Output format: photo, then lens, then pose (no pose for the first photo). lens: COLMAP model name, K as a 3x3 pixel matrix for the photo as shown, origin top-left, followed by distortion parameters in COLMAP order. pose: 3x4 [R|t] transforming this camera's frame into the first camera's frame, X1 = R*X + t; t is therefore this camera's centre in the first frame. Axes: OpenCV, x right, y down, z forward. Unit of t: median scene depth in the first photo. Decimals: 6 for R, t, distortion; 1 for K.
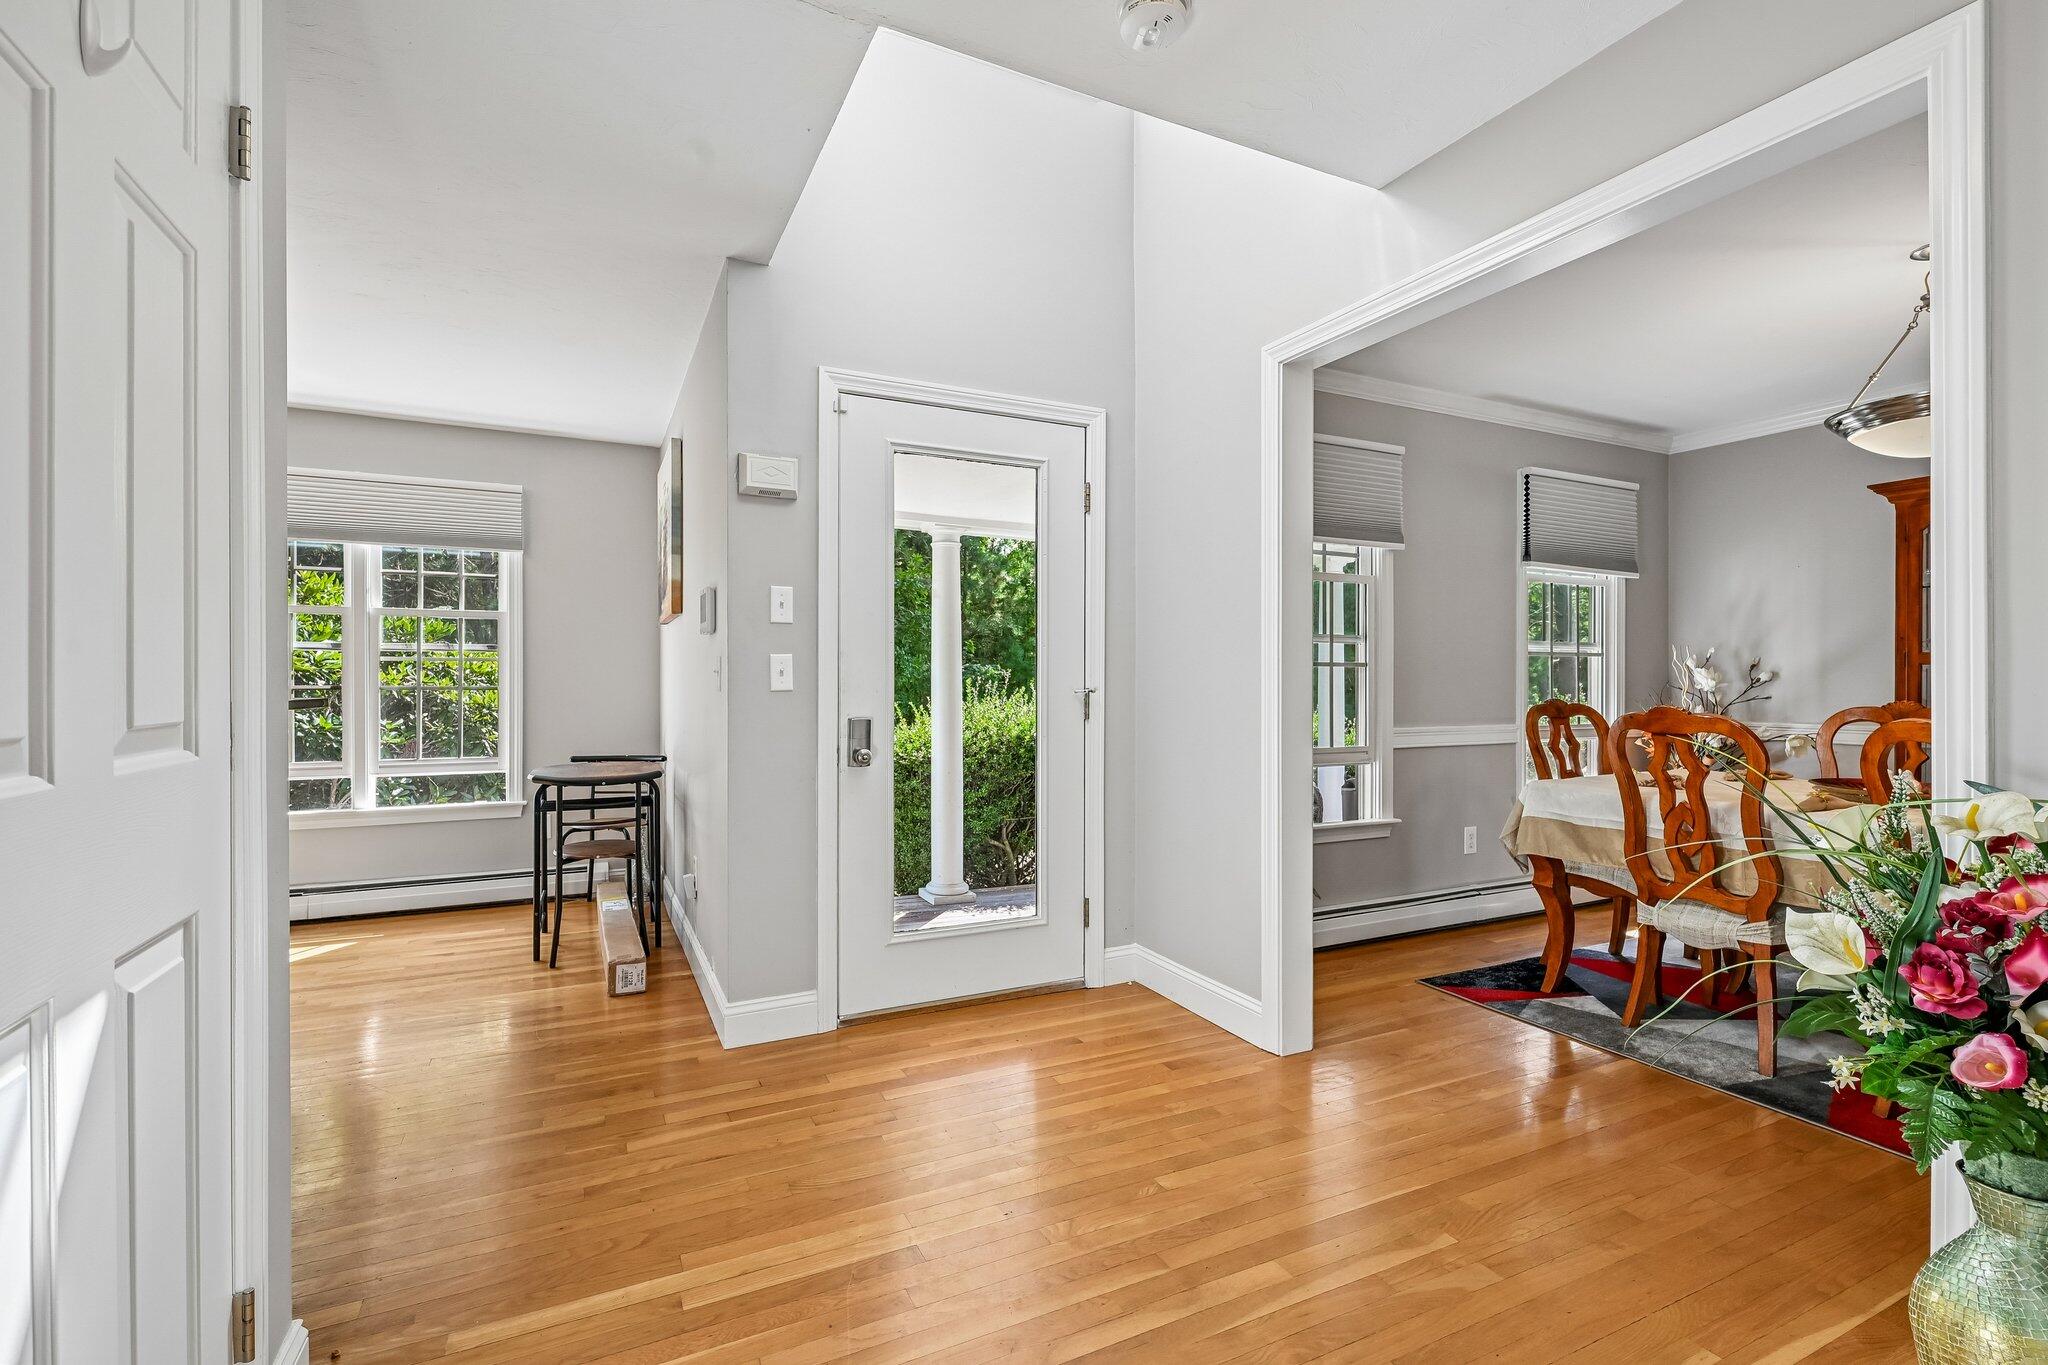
lens RADIAL K [[921.1, 0, 1019.7], [0, 921.1, 683.3], [0, 0, 1]] dist [0.002486, -0.000751]
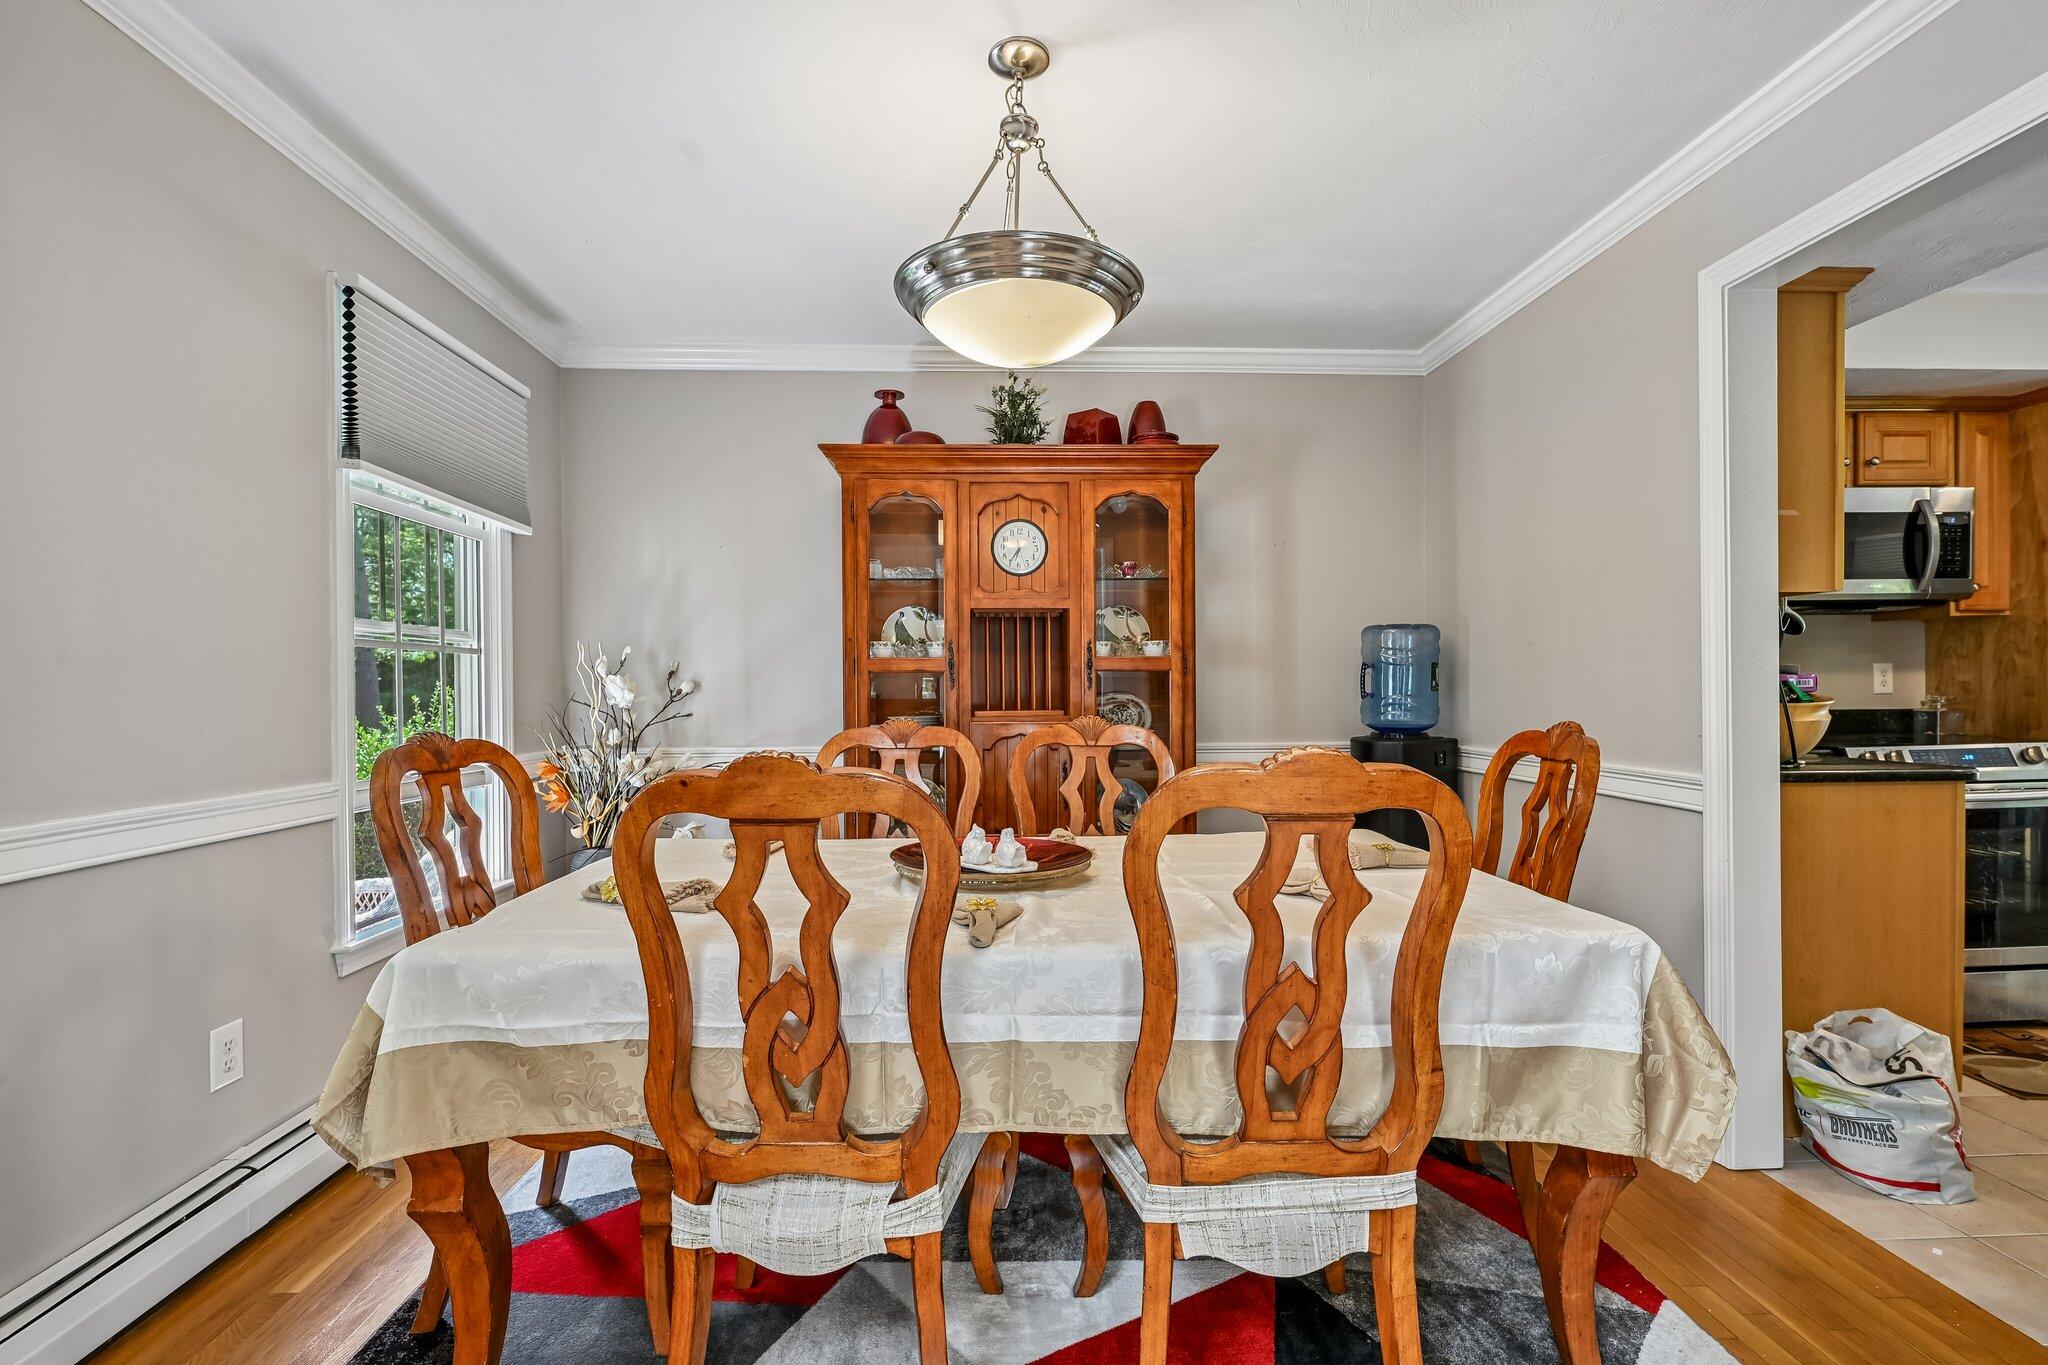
lens RADIAL K [[921.1, 0, 988.8], [0, 921.1, 692.8], [0, 0, 1]] dist [0.002486, -0.000751]
pose [[0.415924, -0.004854, 0.909386, 0.272652], [0.012940, 0.999916, -0.000580, 0.001077], [-0.909307, 0.012008, 0.415952, 0.547894]]
